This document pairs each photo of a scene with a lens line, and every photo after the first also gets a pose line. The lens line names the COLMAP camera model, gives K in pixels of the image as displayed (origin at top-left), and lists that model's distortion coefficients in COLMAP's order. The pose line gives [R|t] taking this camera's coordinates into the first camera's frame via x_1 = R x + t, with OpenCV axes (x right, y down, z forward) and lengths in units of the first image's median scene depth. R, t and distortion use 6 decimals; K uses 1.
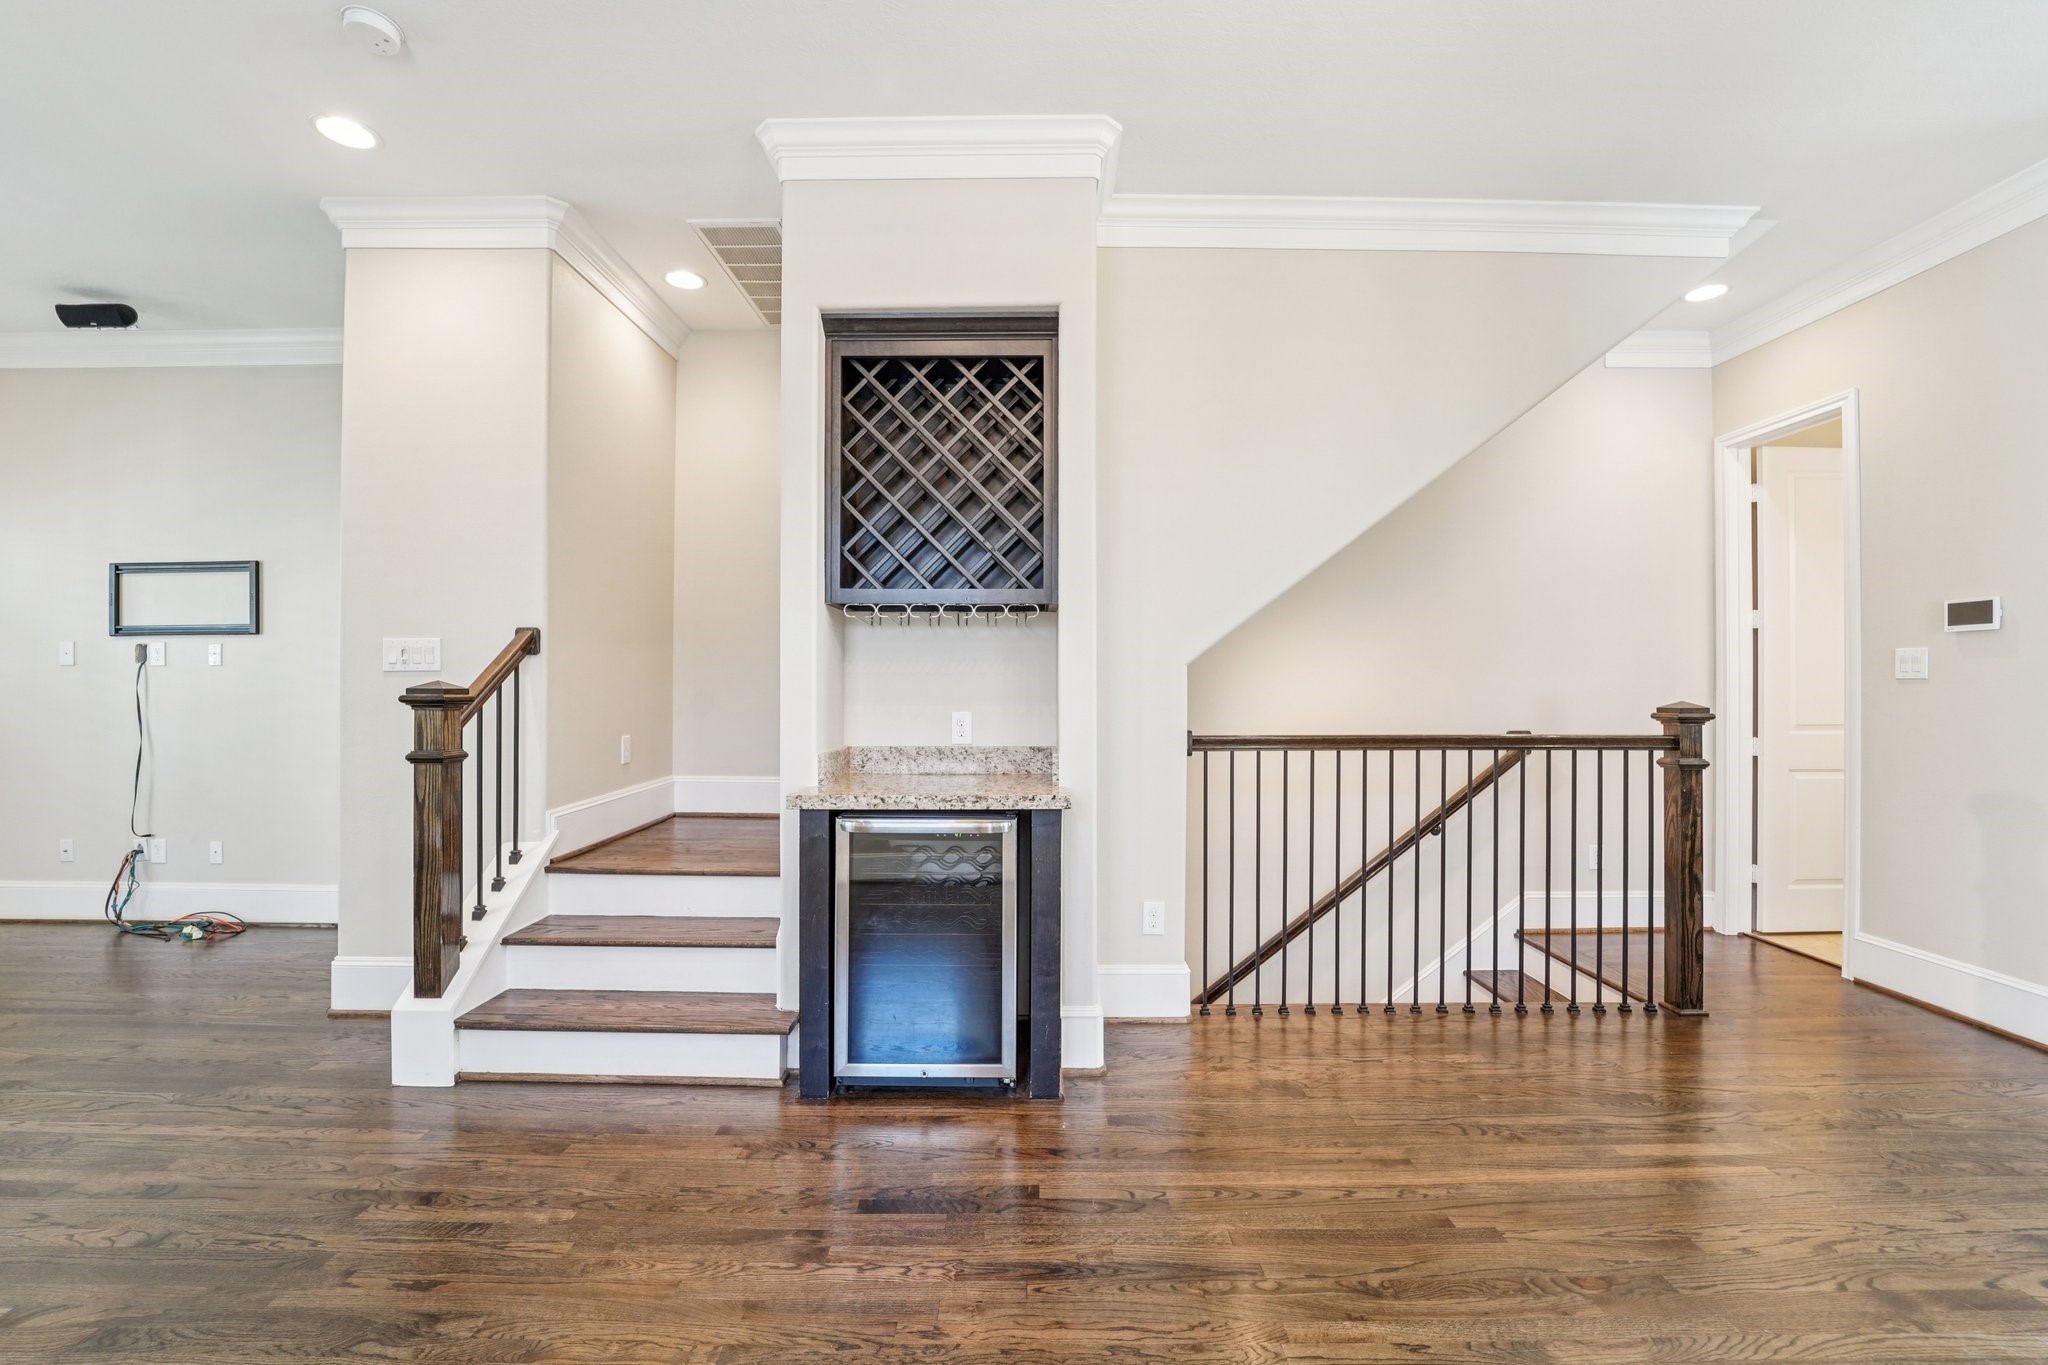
lens RADIAL K [[812.5, 0, 1024.0], [0, 812.5, 682.5], [0, 0, 1]] dist [-0.009723, 0.000017]
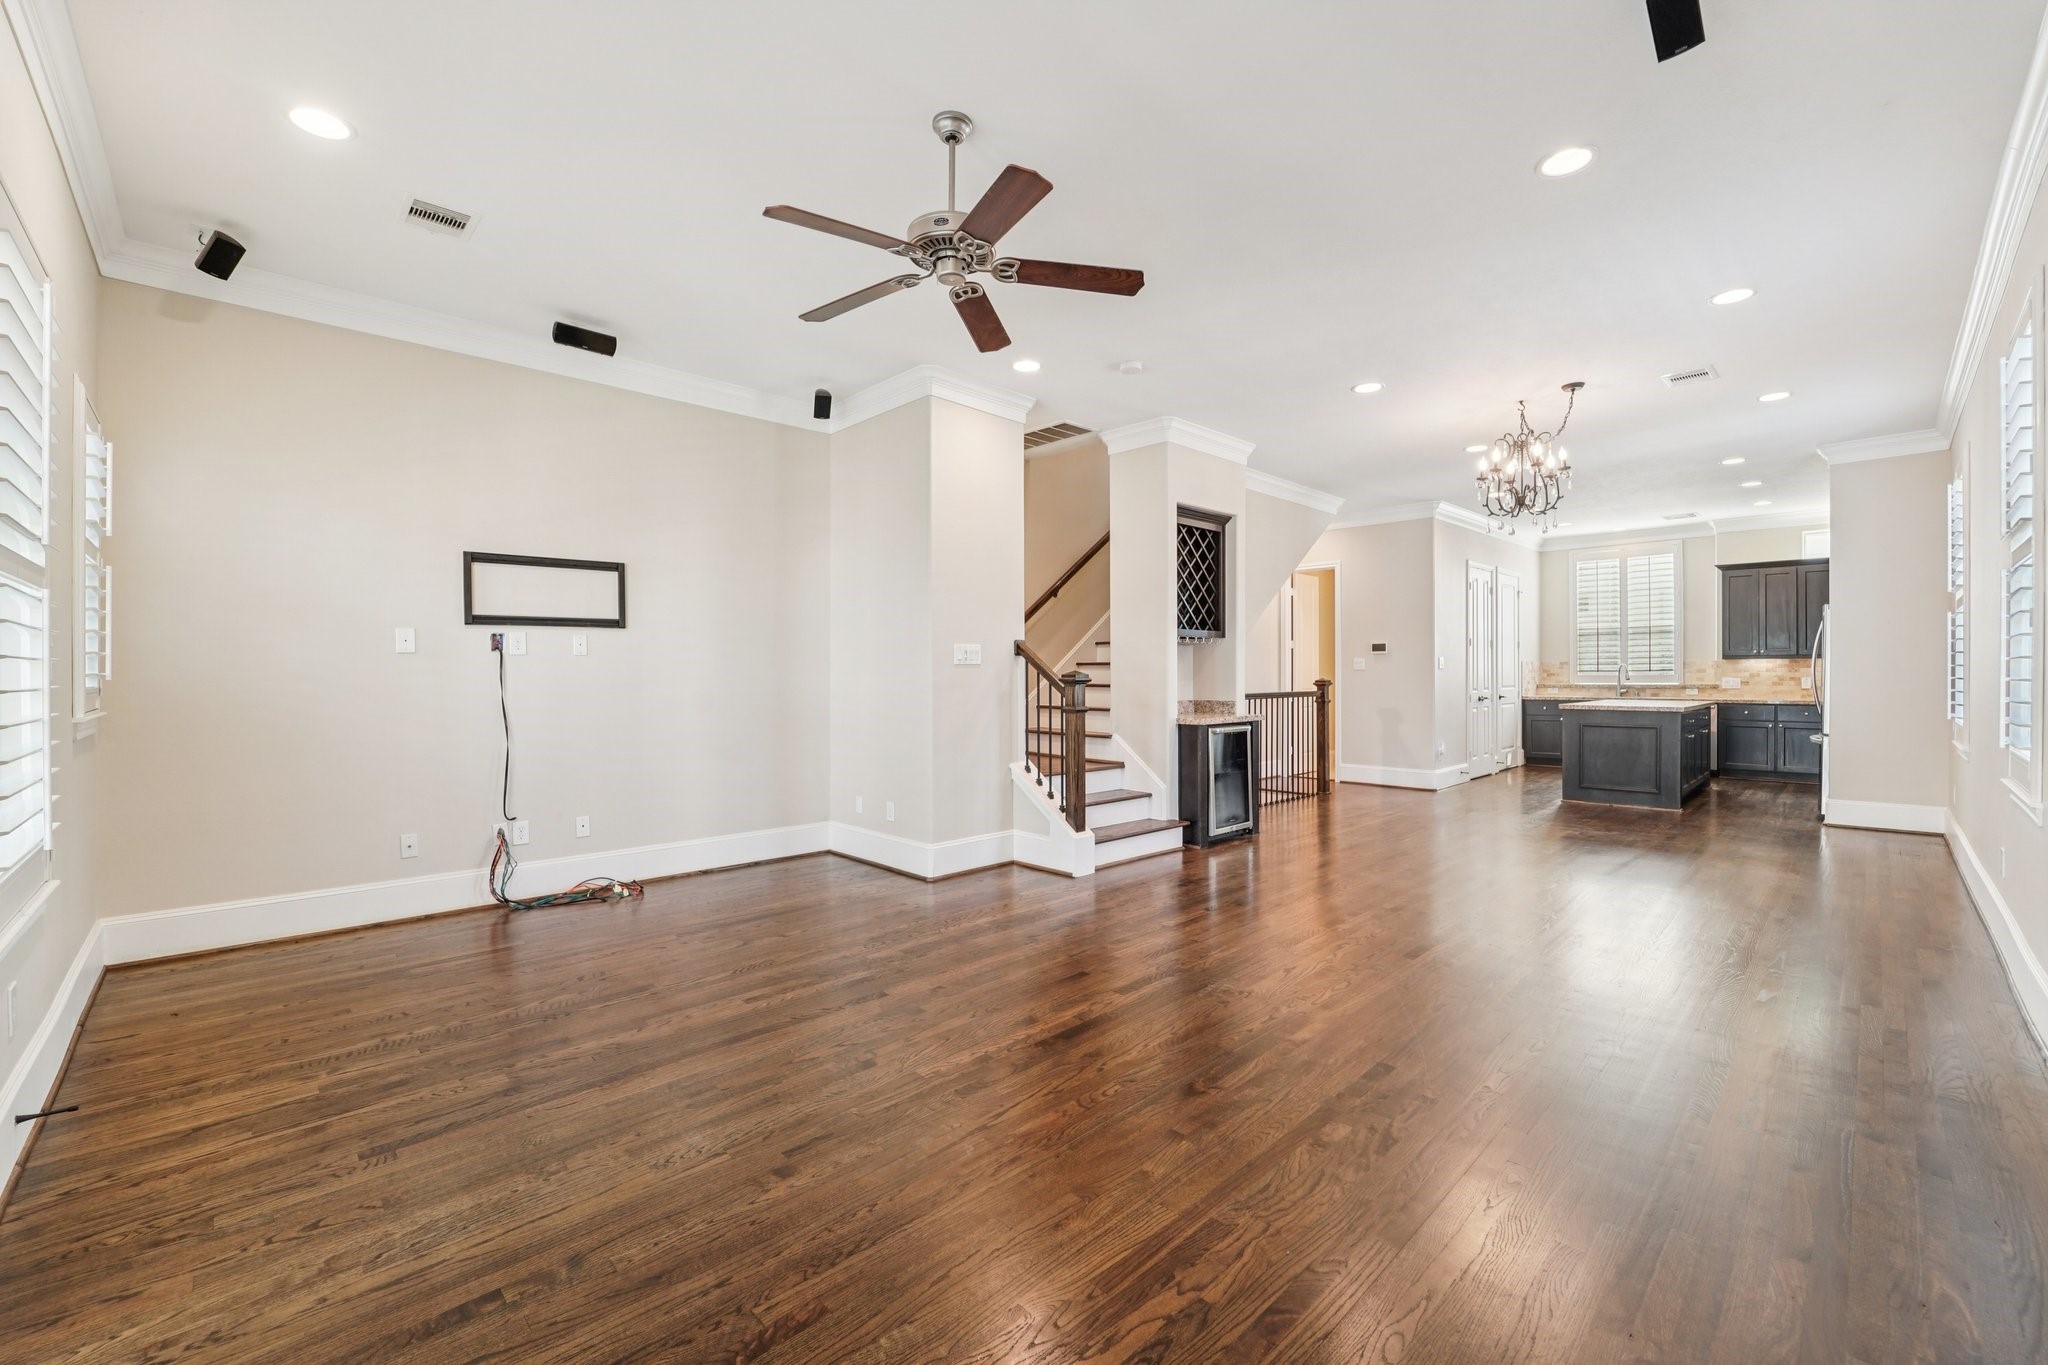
lens RADIAL K [[844.6, 0, 1028.6], [0, 844.6, 677.8], [0, 0, 1]] dist [-0.021149, 0.000405]
pose [[0.714819, -0.005686, 0.699286, -1.450791], [-0.000153, 0.999966, 0.008288, -0.000425], [-0.699309, -0.006032, 0.714794, -0.245337]]
